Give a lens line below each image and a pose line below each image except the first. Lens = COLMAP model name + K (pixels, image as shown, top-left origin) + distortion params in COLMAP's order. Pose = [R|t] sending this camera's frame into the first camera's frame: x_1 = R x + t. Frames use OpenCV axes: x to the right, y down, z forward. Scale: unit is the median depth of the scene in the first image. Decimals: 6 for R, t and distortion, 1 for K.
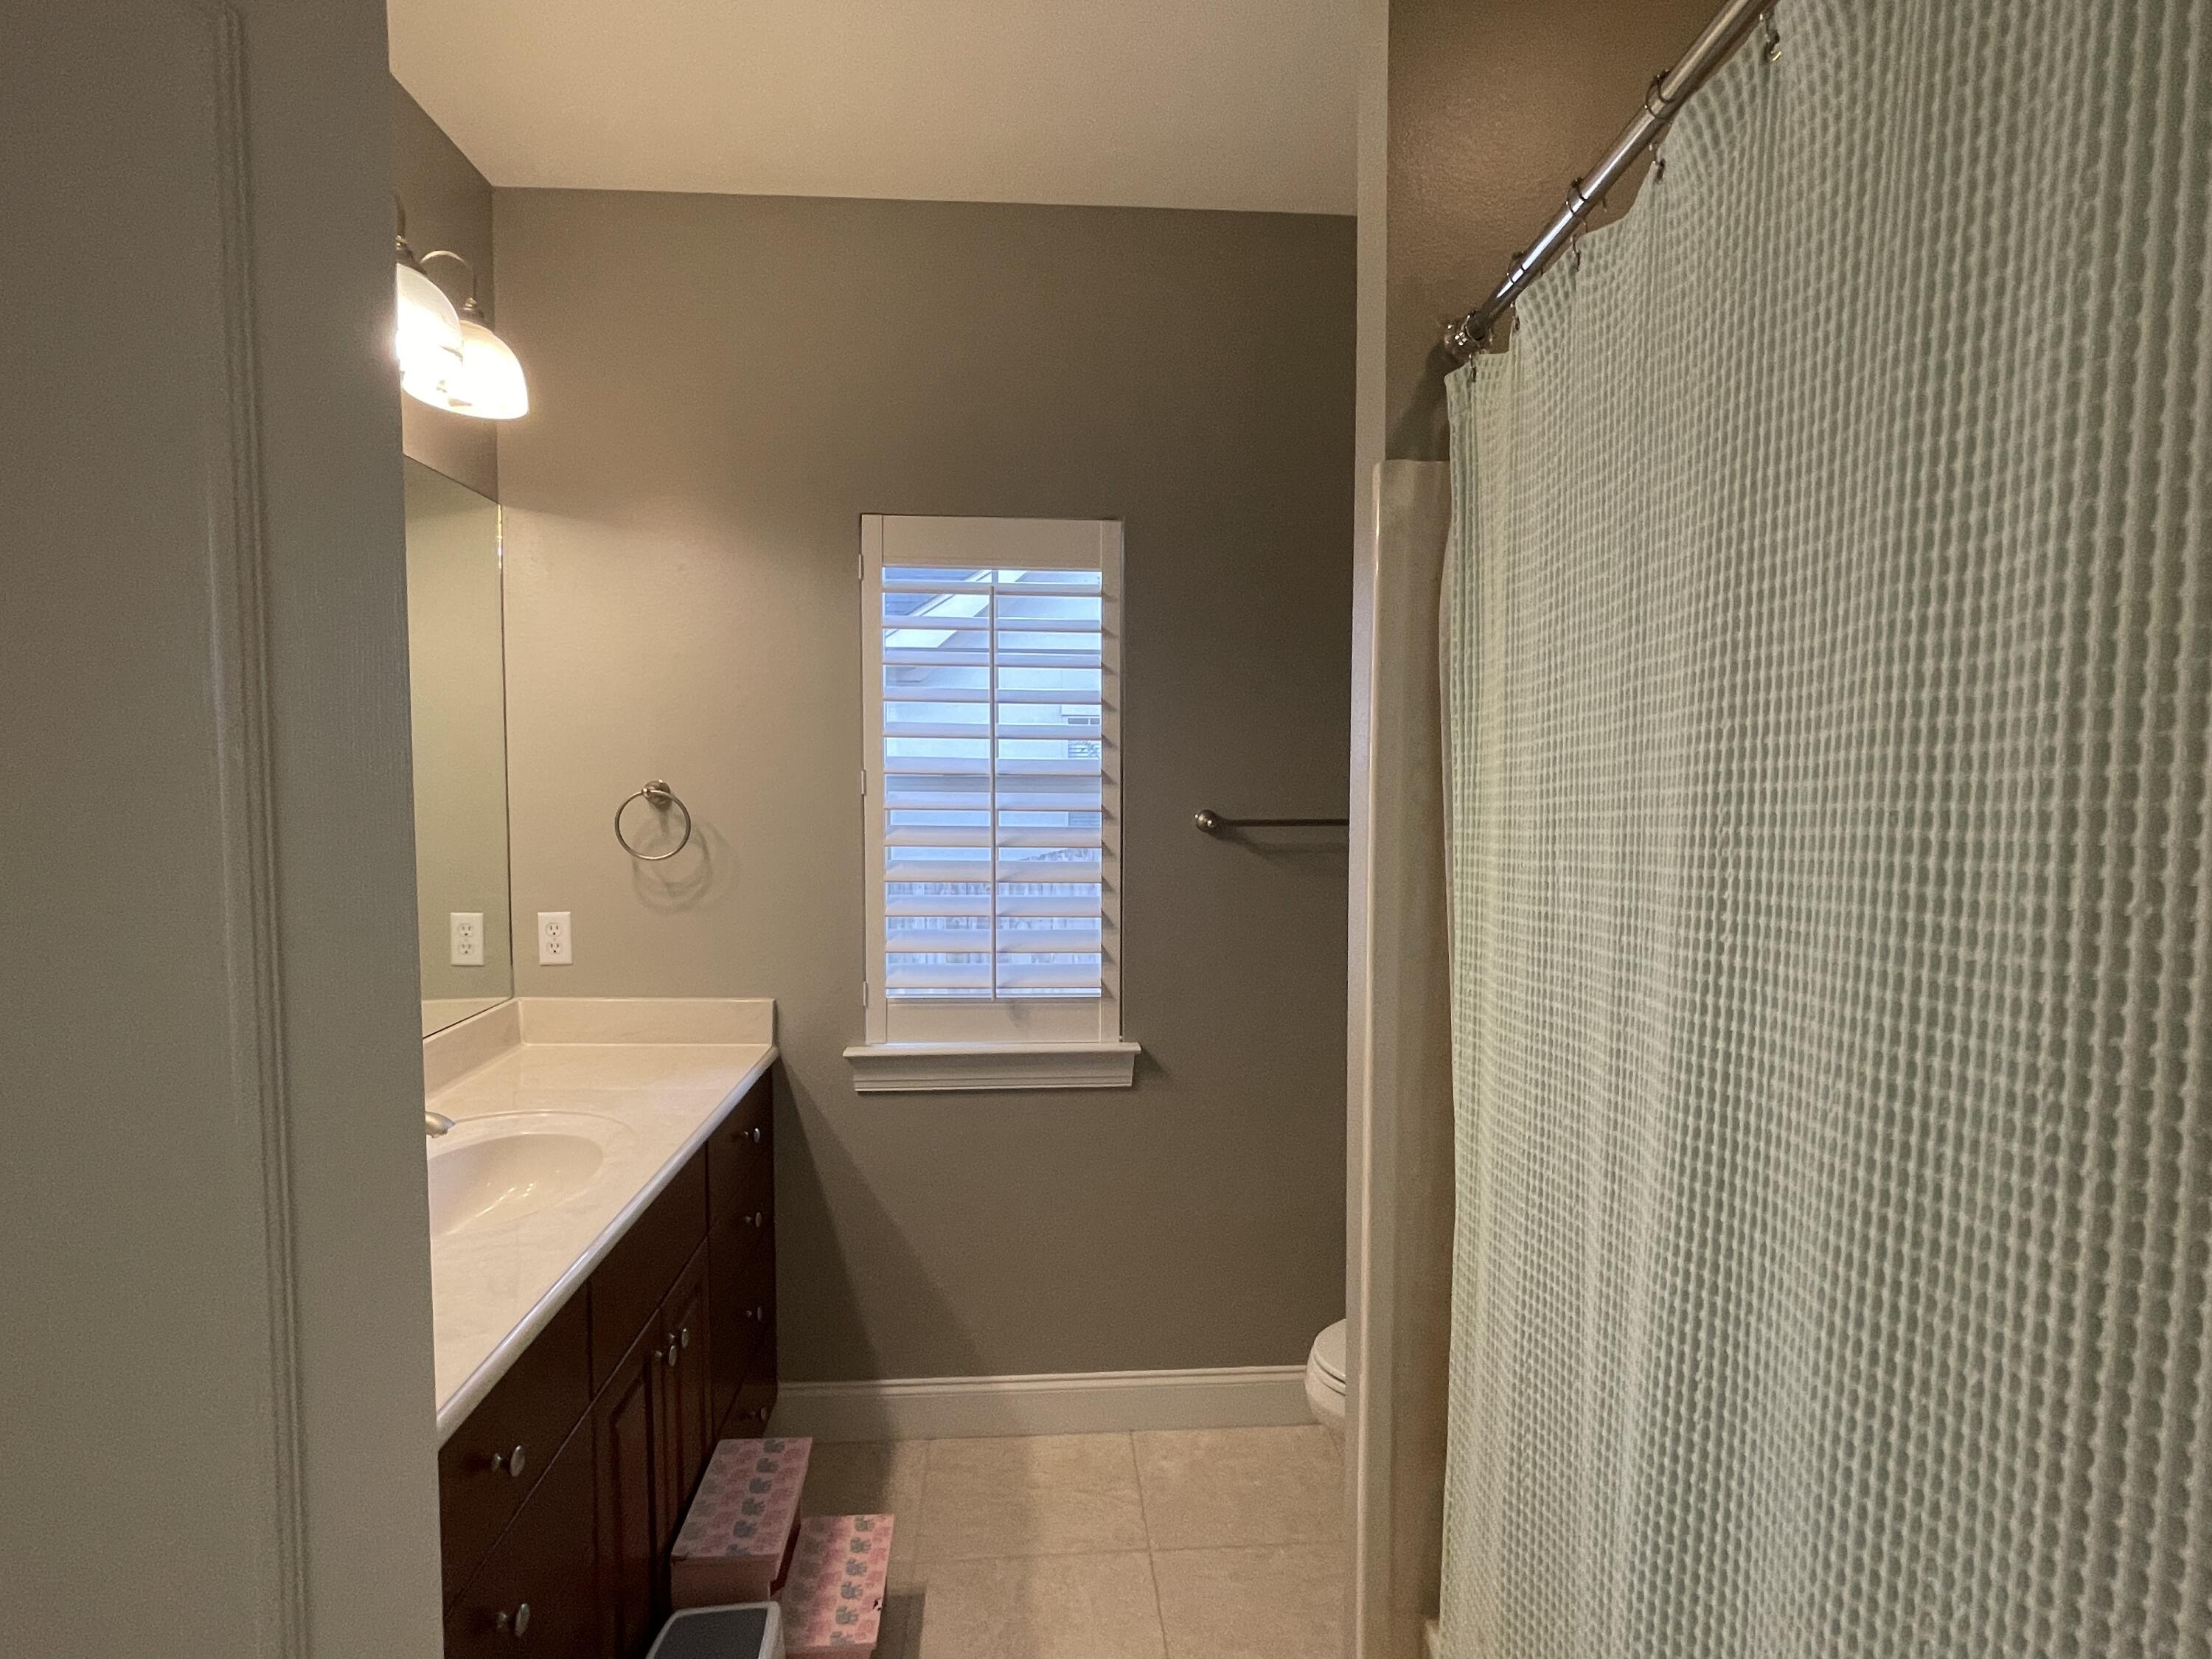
lens RADIAL K [[1090.0, 0, 1106.0], [0, 1090.0, 829.5], [0, 0, 1]] dist [0.011536, 0.000113]
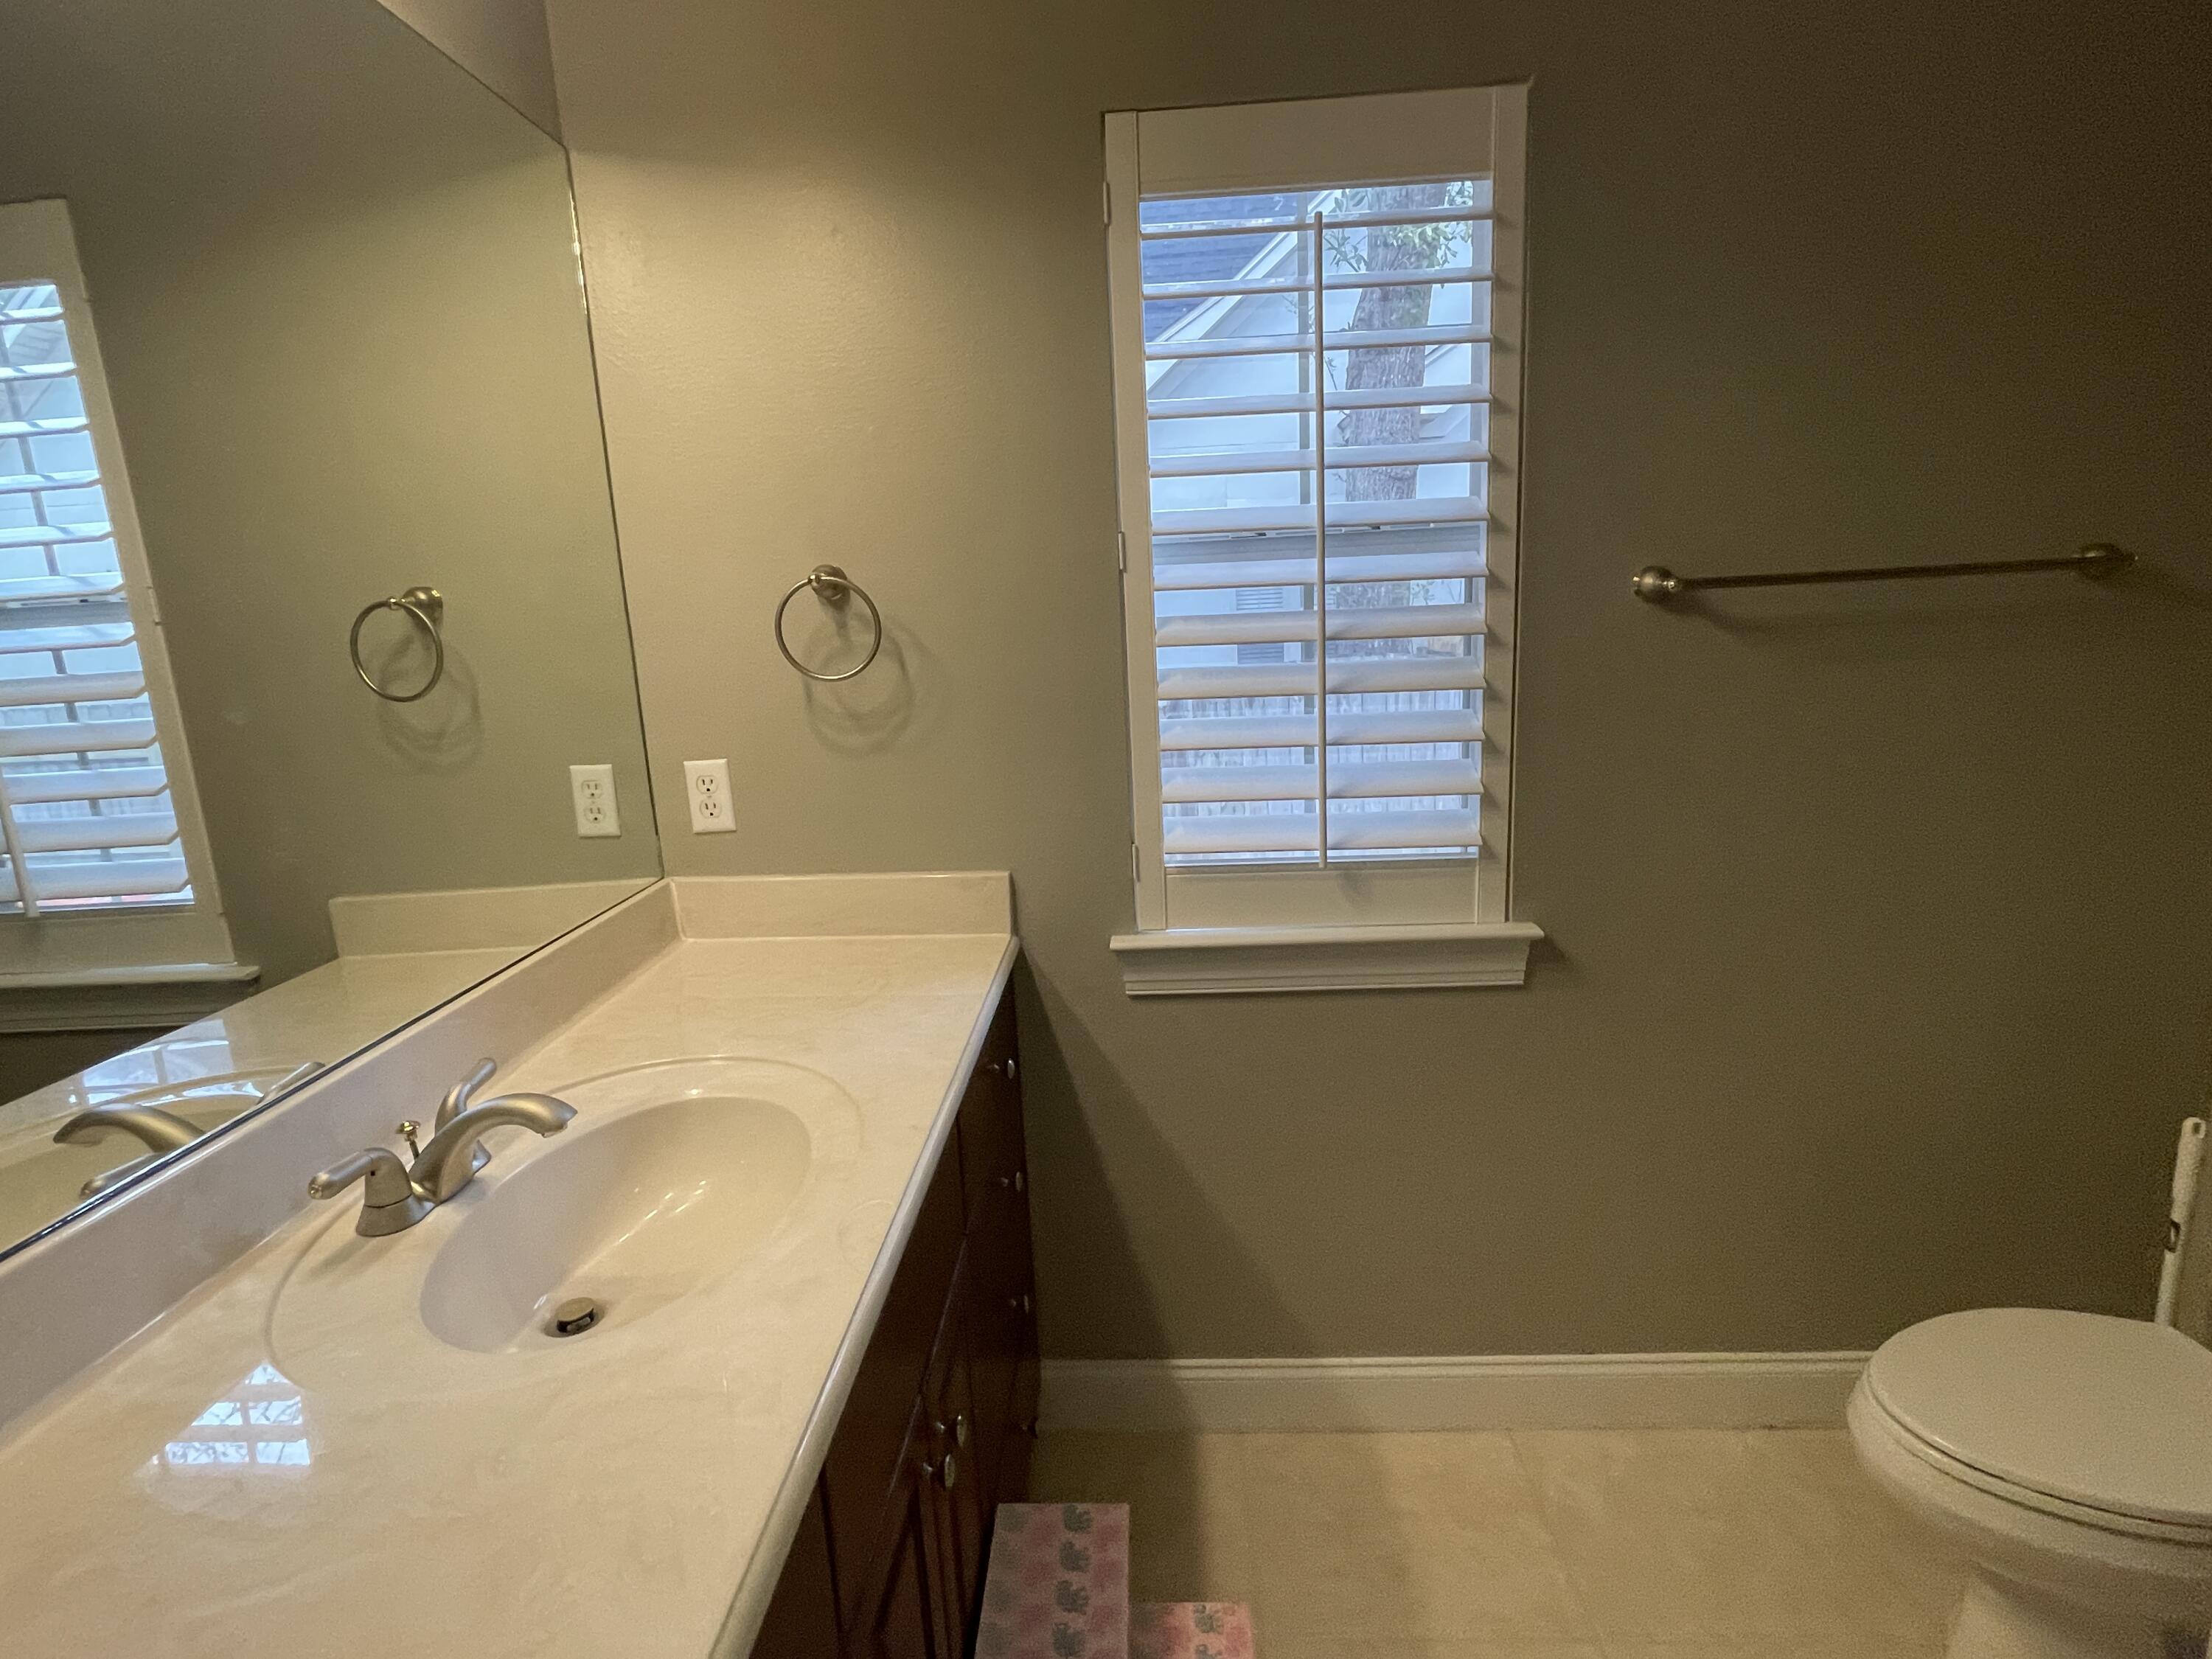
lens RADIAL K [[1093.4, 0, 1100.8], [0, 1093.4, 827.0], [0, 0, 1]] dist [0.003469, 0.000628]
pose [[0.991029, -0.023958, -0.131484, -0.150056], [0.044502, 0.986815, 0.155613, 0.018626], [0.126022, -0.160068, 0.979028, 0.314049]]
